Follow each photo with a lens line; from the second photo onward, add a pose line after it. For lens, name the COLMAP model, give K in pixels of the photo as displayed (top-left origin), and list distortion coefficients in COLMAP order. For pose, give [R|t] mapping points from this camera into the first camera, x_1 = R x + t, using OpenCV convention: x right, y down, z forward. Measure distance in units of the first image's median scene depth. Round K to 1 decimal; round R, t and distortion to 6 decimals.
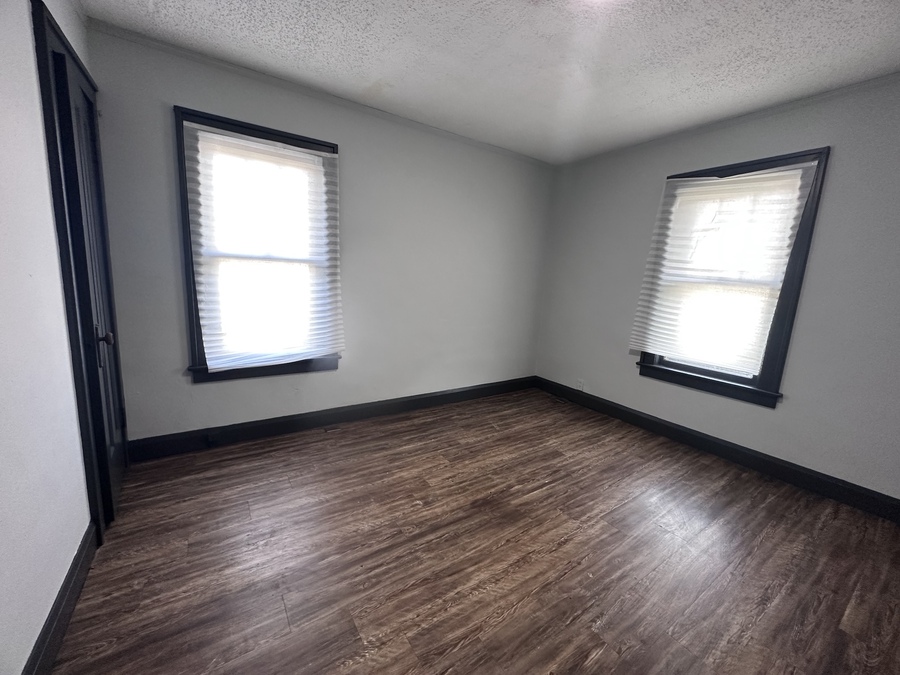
lens RADIAL K [[358.2, 0, 448.2], [0, 358.2, 336.4], [0, 0, 1]] dist [-0.001498, -0.000411]
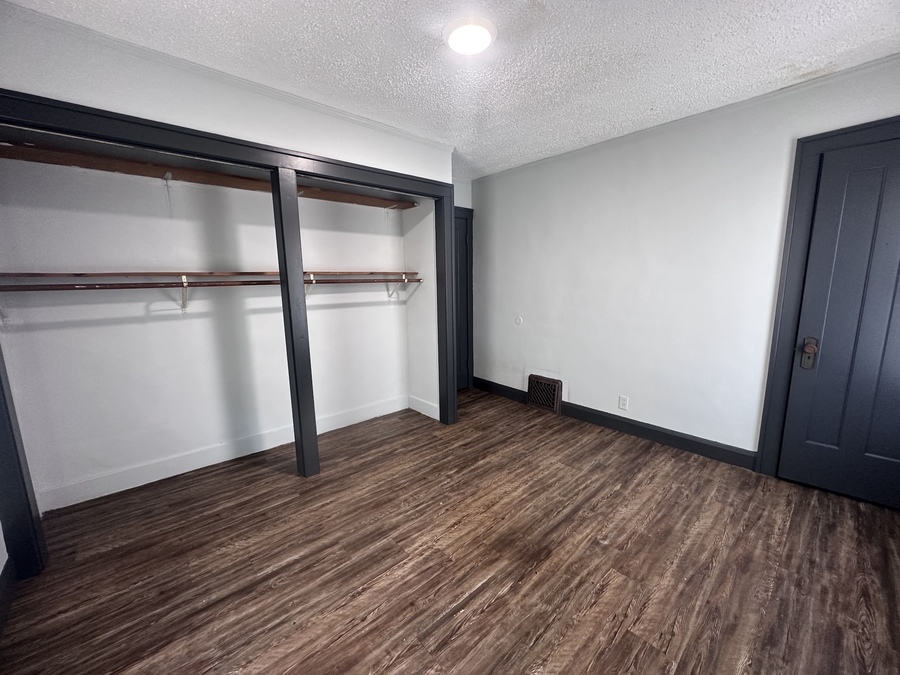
lens RADIAL K [[358.2, 0, 448.2], [0, 358.2, 336.4], [0, 0, 1]] dist [-0.001498, -0.000411]
pose [[-0.989244, -0.013301, -0.145668, 0.472338], [-0.058992, 0.947554, 0.314103, -0.311078], [0.133851, 0.319317, -0.938147, 1.702842]]
